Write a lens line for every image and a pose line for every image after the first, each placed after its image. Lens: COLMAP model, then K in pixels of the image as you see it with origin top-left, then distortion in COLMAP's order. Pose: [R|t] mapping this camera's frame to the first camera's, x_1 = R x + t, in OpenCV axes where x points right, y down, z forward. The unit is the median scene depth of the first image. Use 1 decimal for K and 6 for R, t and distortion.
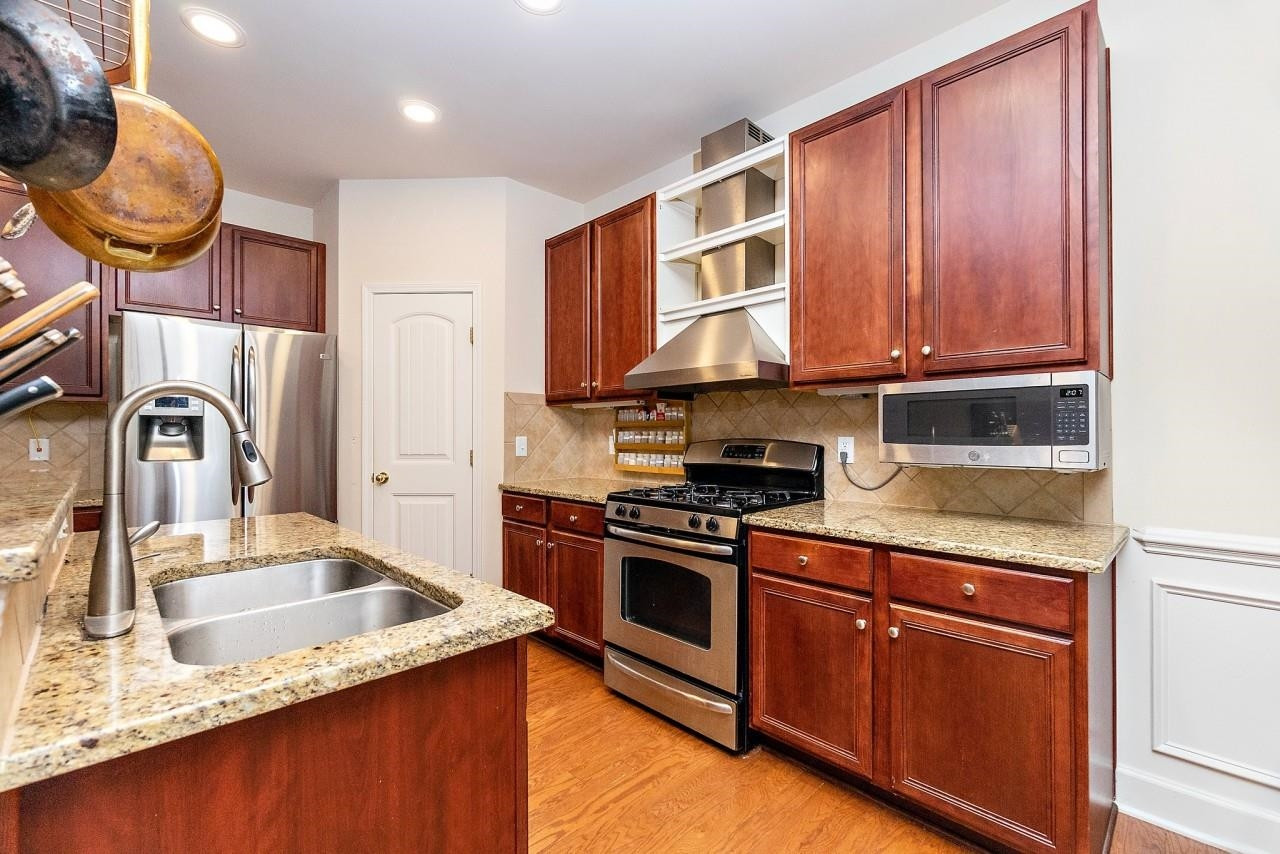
lens RADIAL K [[549.7, 0, 636.2], [0, 549.7, 424.2], [0, 0, 1]] dist [-0.000369, 0.000126]
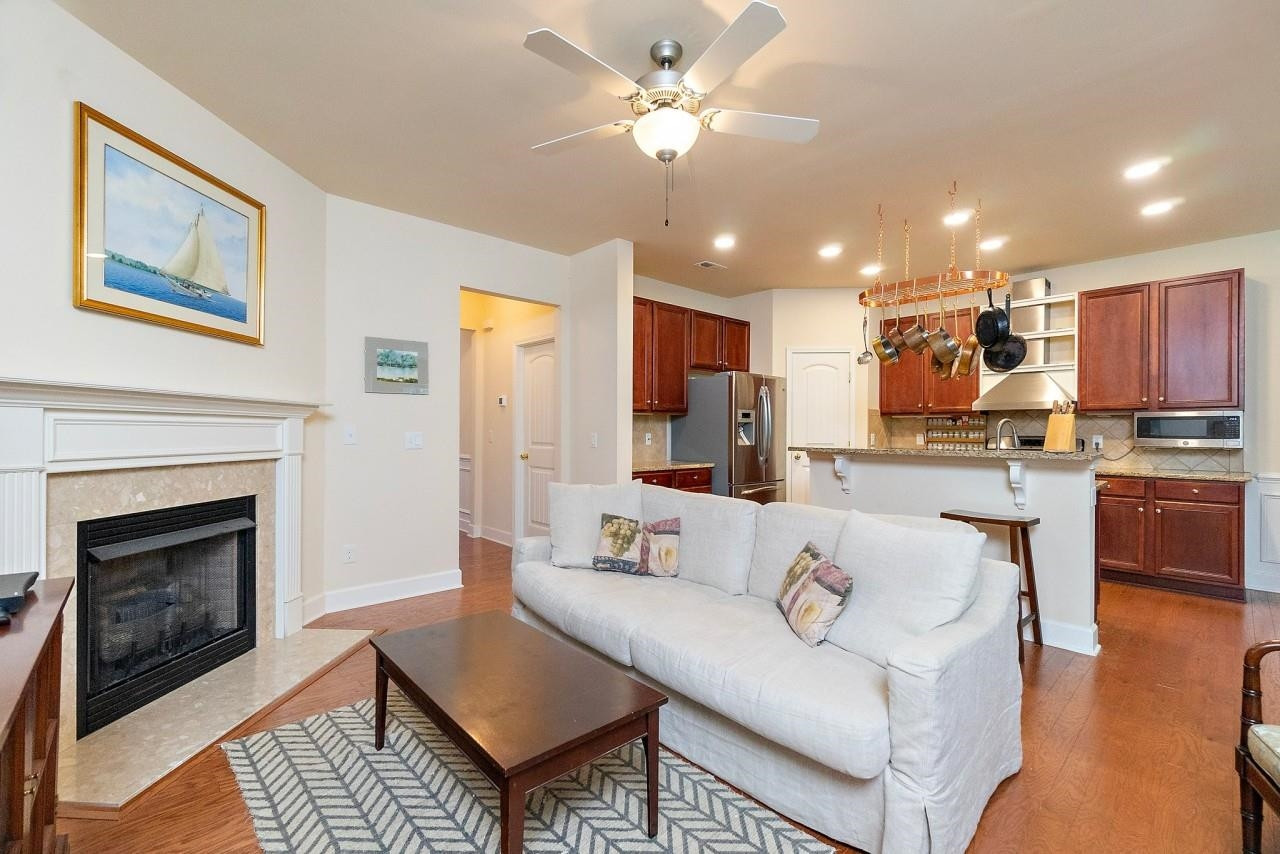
lens RADIAL K [[549.7, 0, 643.9], [0, 549.7, 429.2], [0, 0, 1]] dist [-0.000369, 0.000126]
pose [[0.999855, 0.009211, -0.014326, -1.365667], [-0.009065, 0.999907, 0.010219, -0.006197], [0.014419, -0.010087, 0.999845, -1.149138]]
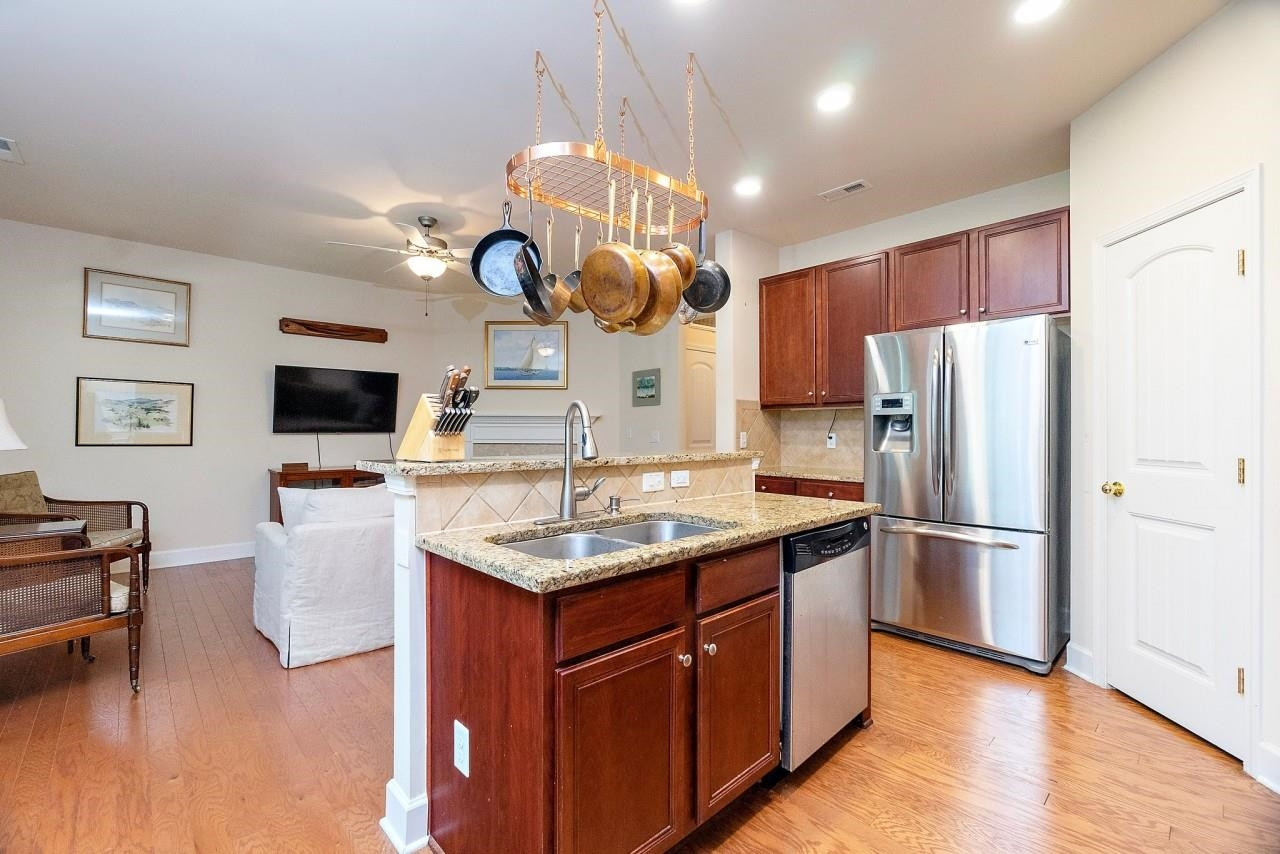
lens RADIAL K [[549.7, 0, 642.0], [0, 549.7, 428.8], [0, 0, 1]] dist [-0.000369, 0.000126]
pose [[-0.000652, 0.003953, -0.999992, 0.426692], [0.011854, 0.999922, 0.003945, 0.006825], [0.999930, -0.011851, -0.000699, 0.519042]]
